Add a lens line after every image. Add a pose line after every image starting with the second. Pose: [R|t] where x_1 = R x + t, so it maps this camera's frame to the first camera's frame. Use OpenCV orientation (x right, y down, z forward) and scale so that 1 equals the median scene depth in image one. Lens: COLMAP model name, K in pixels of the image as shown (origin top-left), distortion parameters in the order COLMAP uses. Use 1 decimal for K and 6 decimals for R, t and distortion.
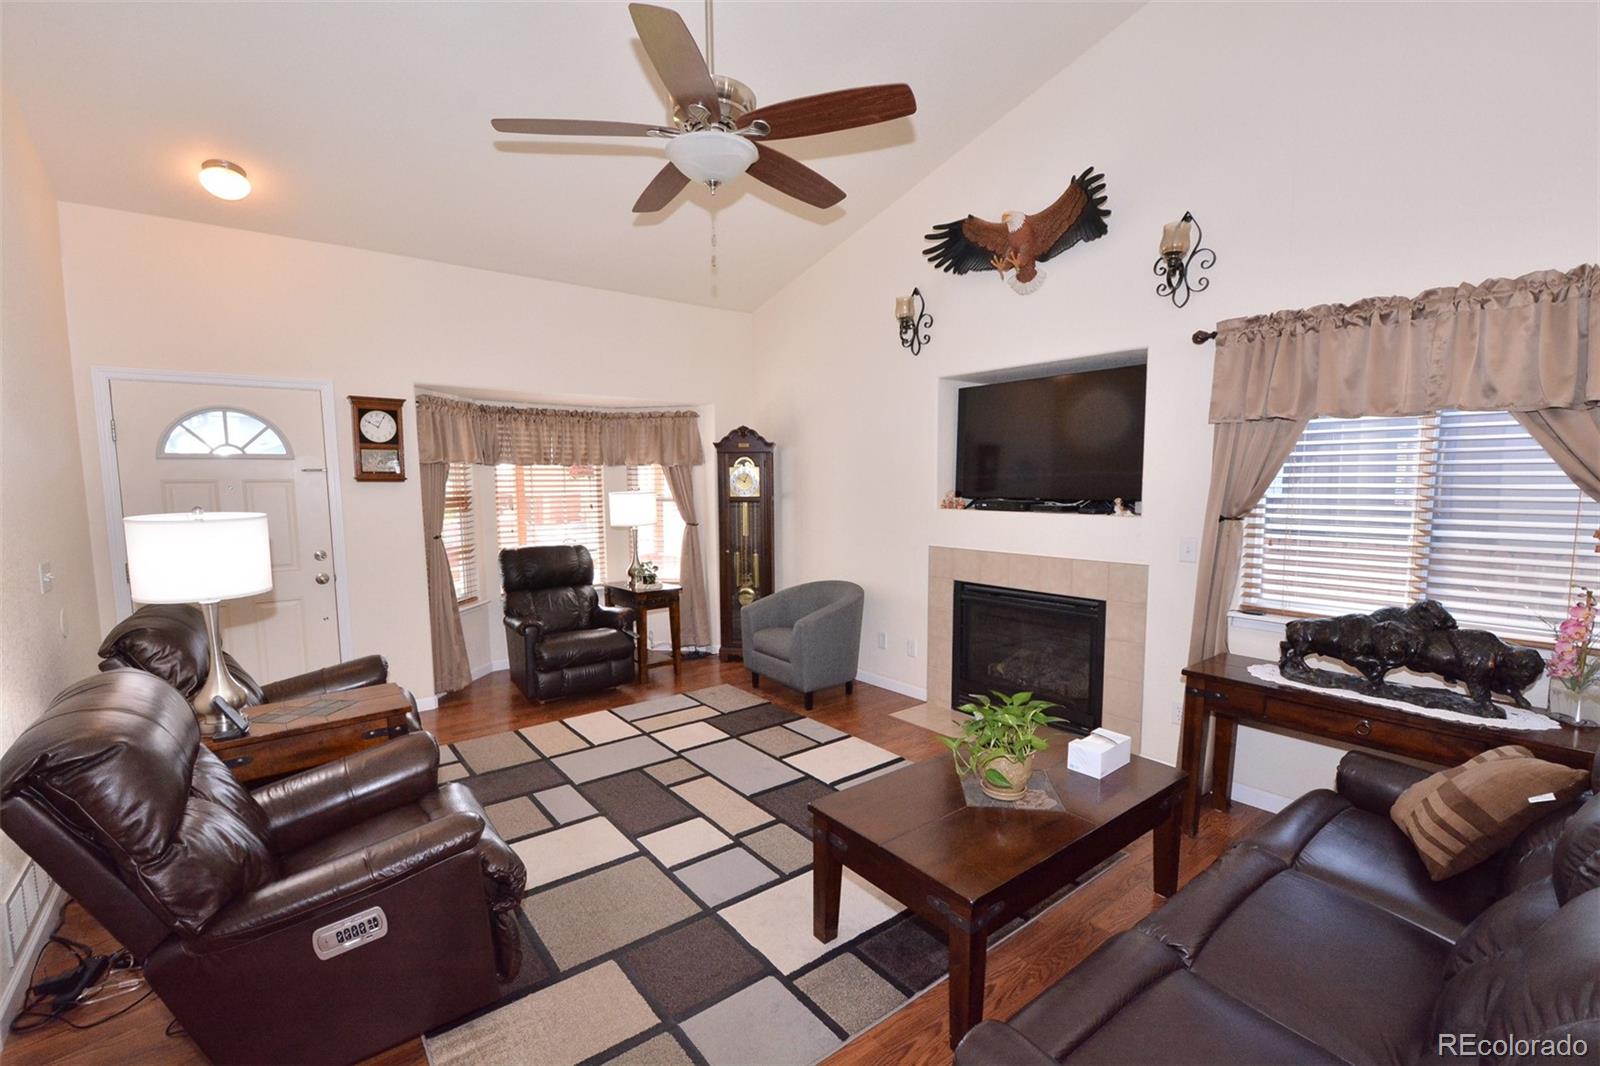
lens RADIAL K [[703.5, 0, 788.6], [0, 703.5, 544.0], [0, 0, 1]] dist [0.000927, -0.002908]
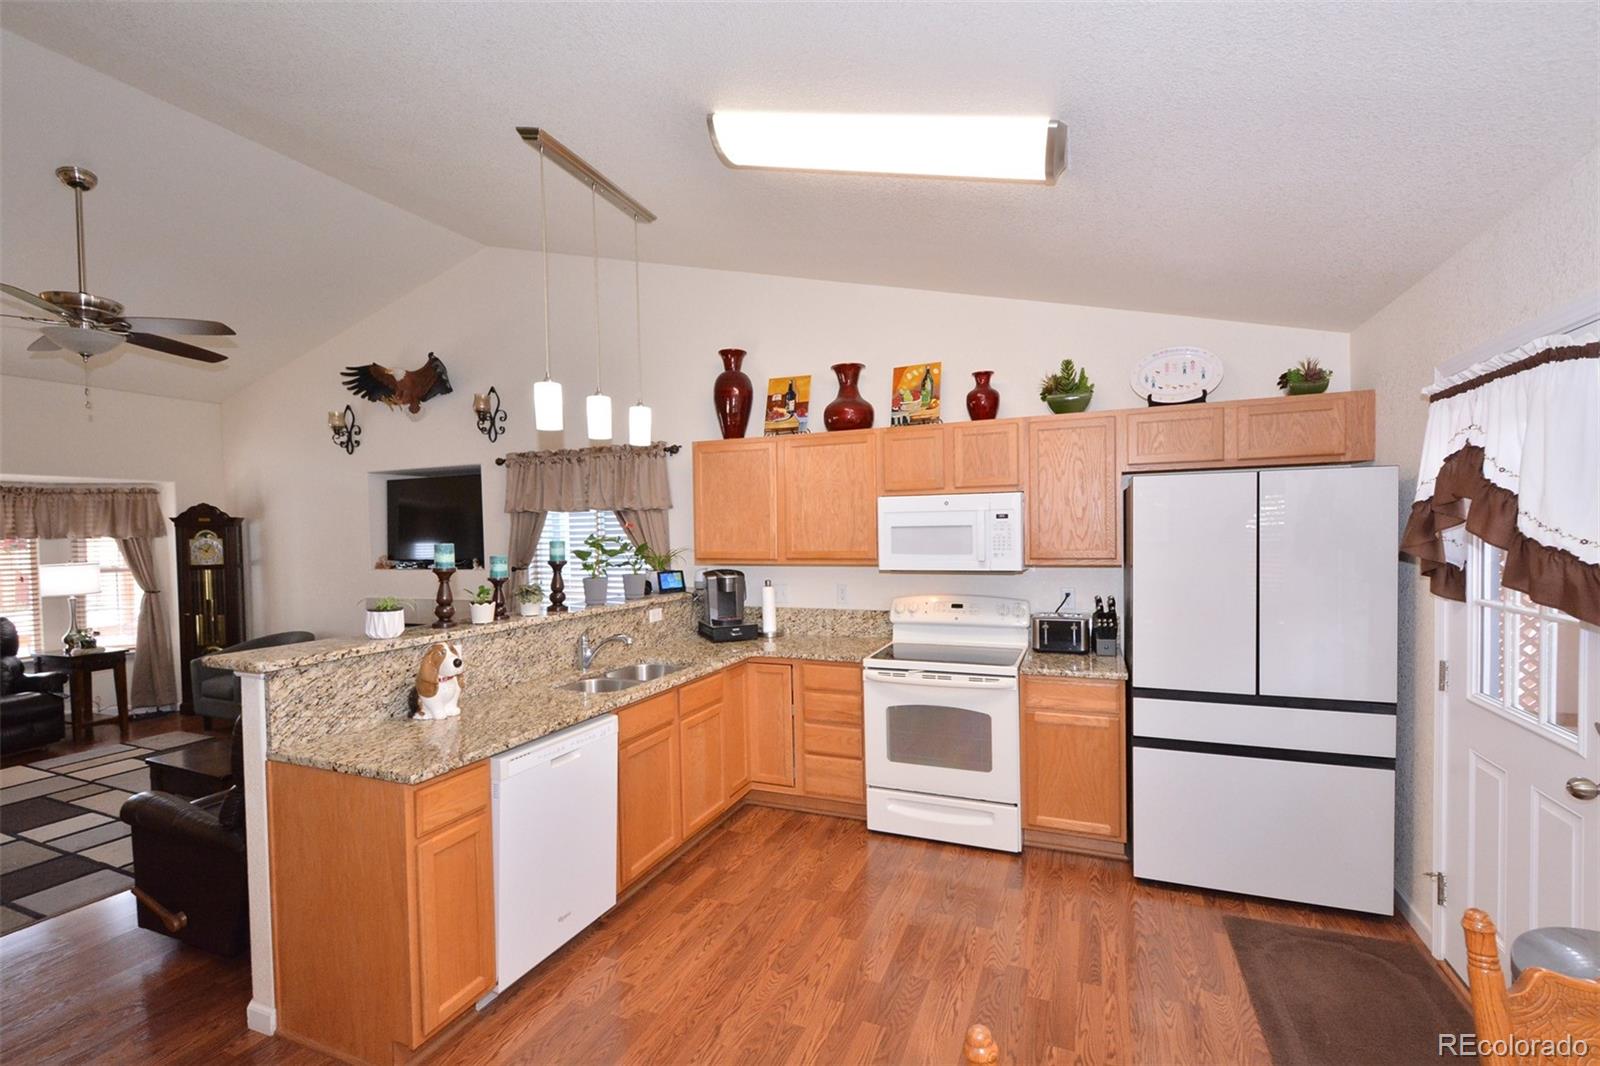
lens RADIAL K [[703.5, 0, 794.0], [0, 703.5, 545.3], [0, 0, 1]] dist [0.000927, -0.002908]
pose [[0.876434, -0.019748, 0.481117, 0.272519], [0.058993, 0.996035, -0.066584, 0.039851], [-0.477894, 0.086739, 0.874124, -0.545132]]
